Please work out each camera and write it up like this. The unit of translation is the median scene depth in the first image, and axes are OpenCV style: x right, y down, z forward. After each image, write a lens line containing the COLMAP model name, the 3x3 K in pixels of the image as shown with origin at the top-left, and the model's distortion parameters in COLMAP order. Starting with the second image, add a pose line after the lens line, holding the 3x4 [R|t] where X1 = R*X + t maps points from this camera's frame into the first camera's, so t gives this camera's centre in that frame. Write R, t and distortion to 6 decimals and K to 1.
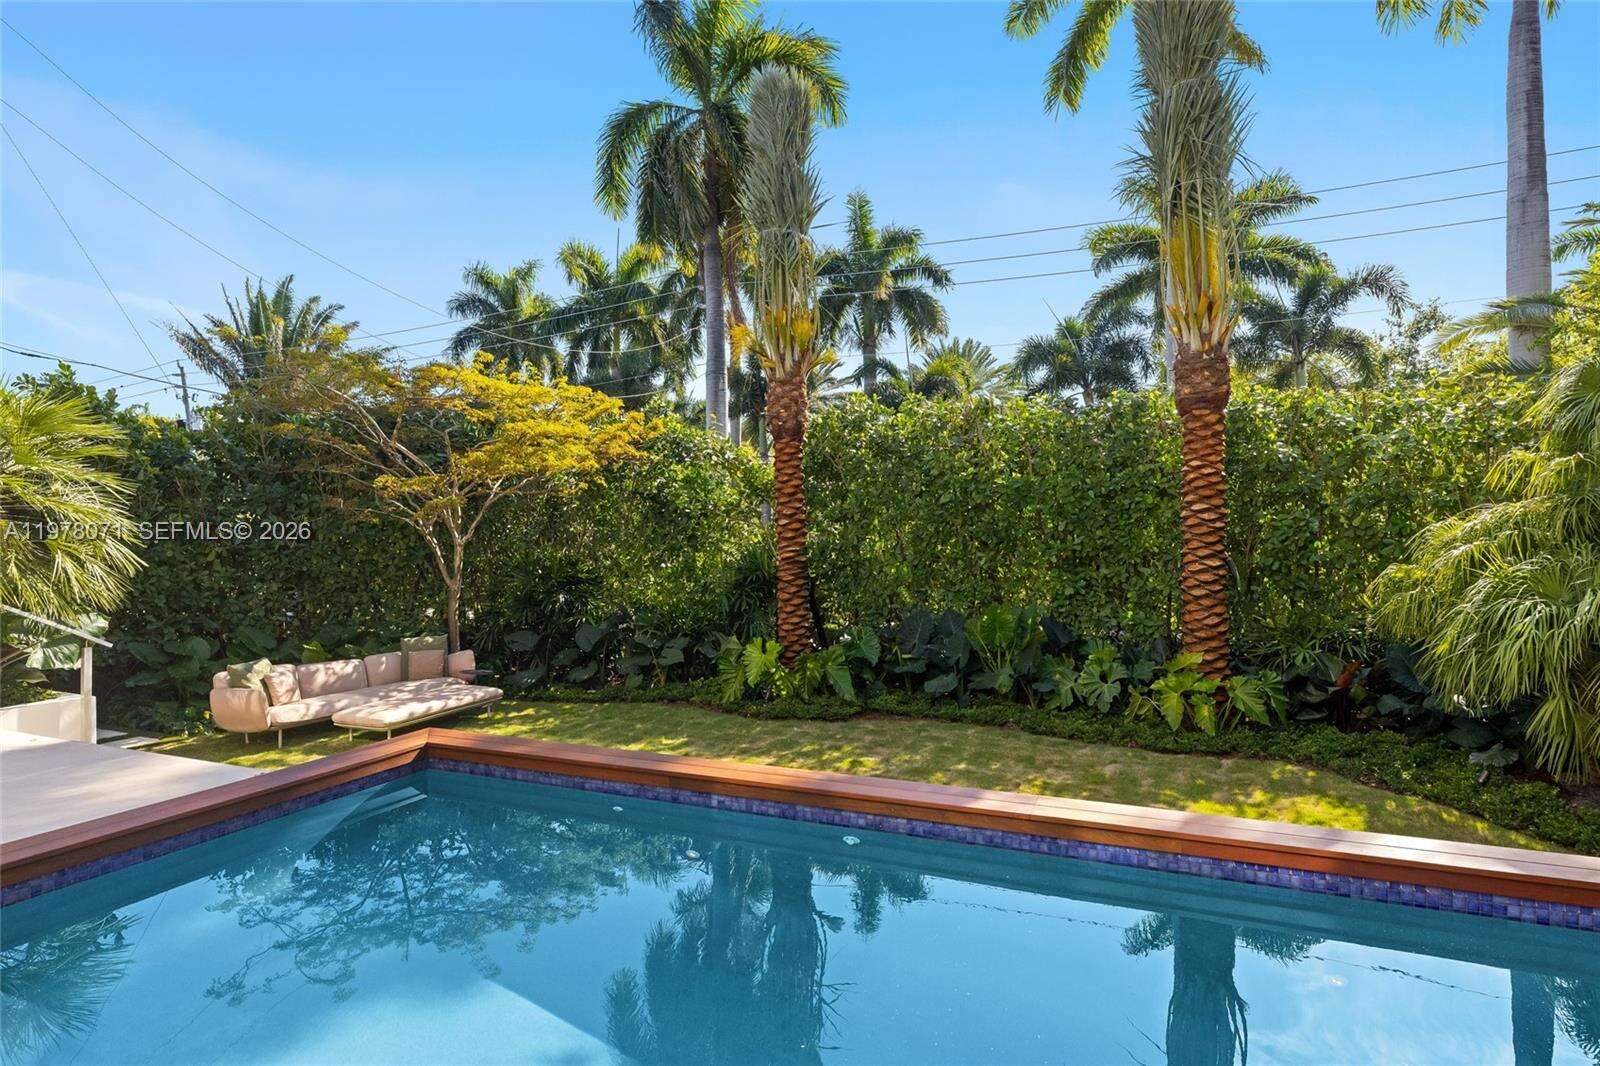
lens RADIAL K [[865.0, 0, 805.3], [0, 865.0, 531.5], [0, 0, 1]] dist [0.000324, 0.005428]
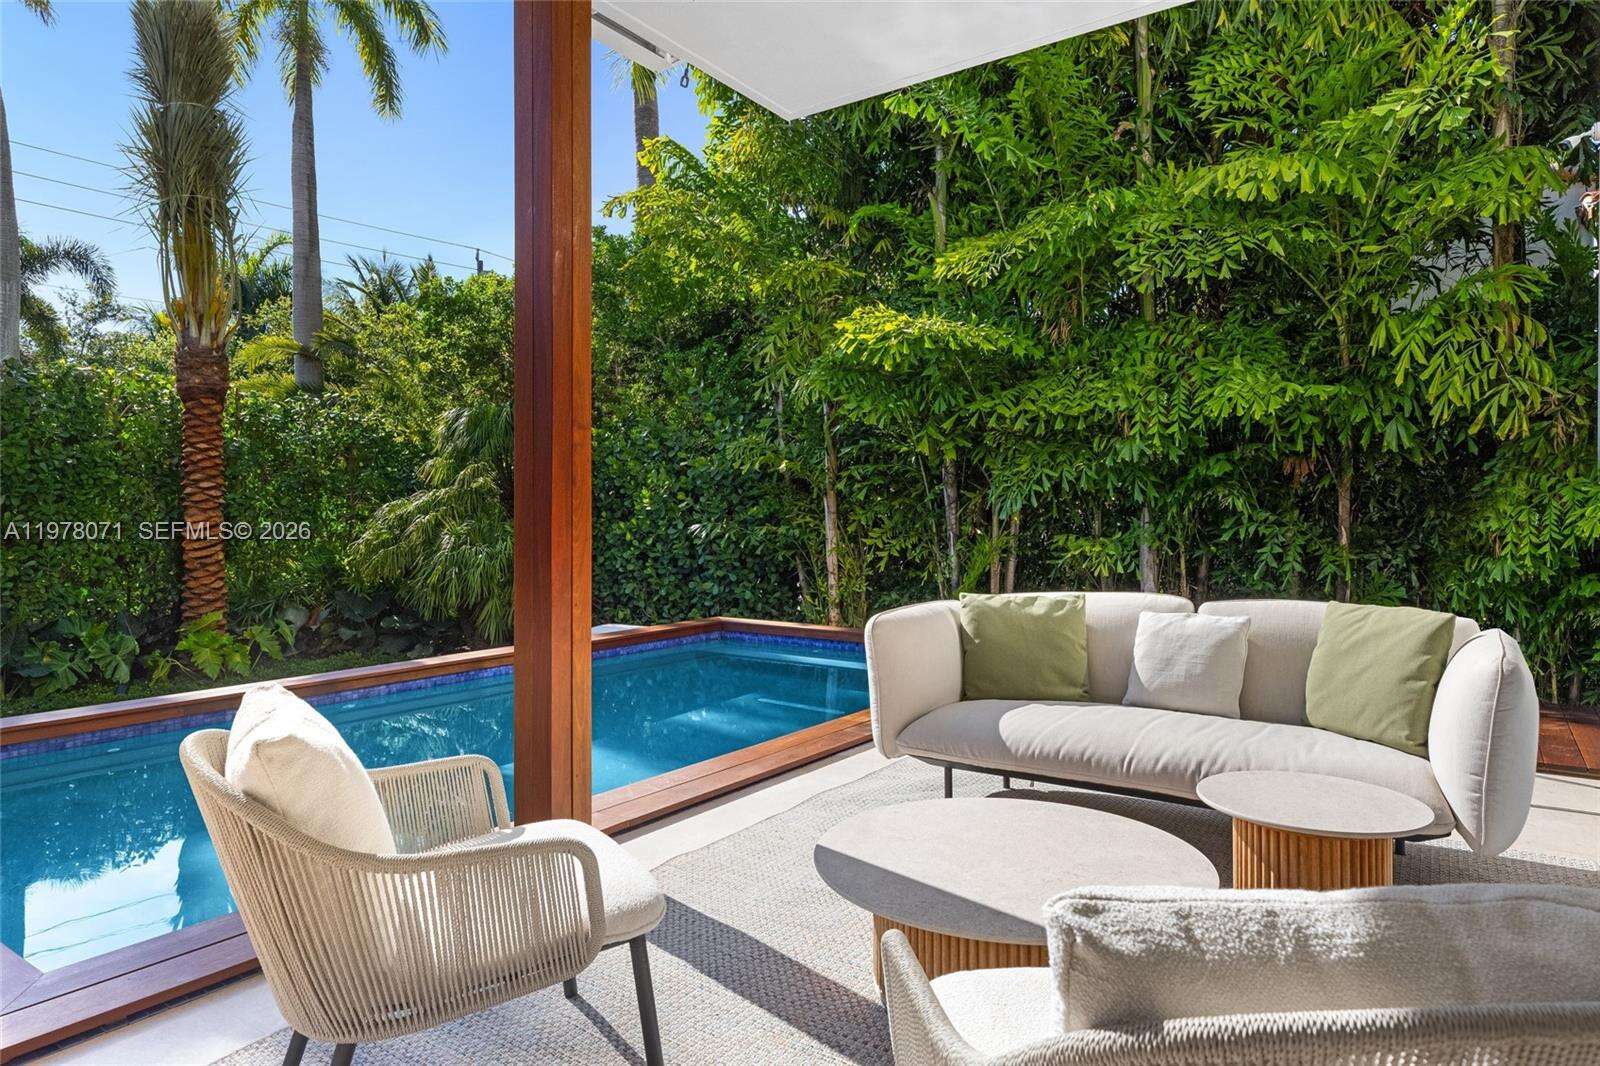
lens RADIAL K [[964.6, 0, 809.2], [0, 964.6, 510.9], [0, 0, 1]] dist [-0.014740, 0.002026]
pose [[0.201154, 0.010150, 0.979507, -0.450530], [0.004454, 0.999927, -0.011276, 0.017124], [-0.979550, 0.006631, 0.201094, -0.017766]]
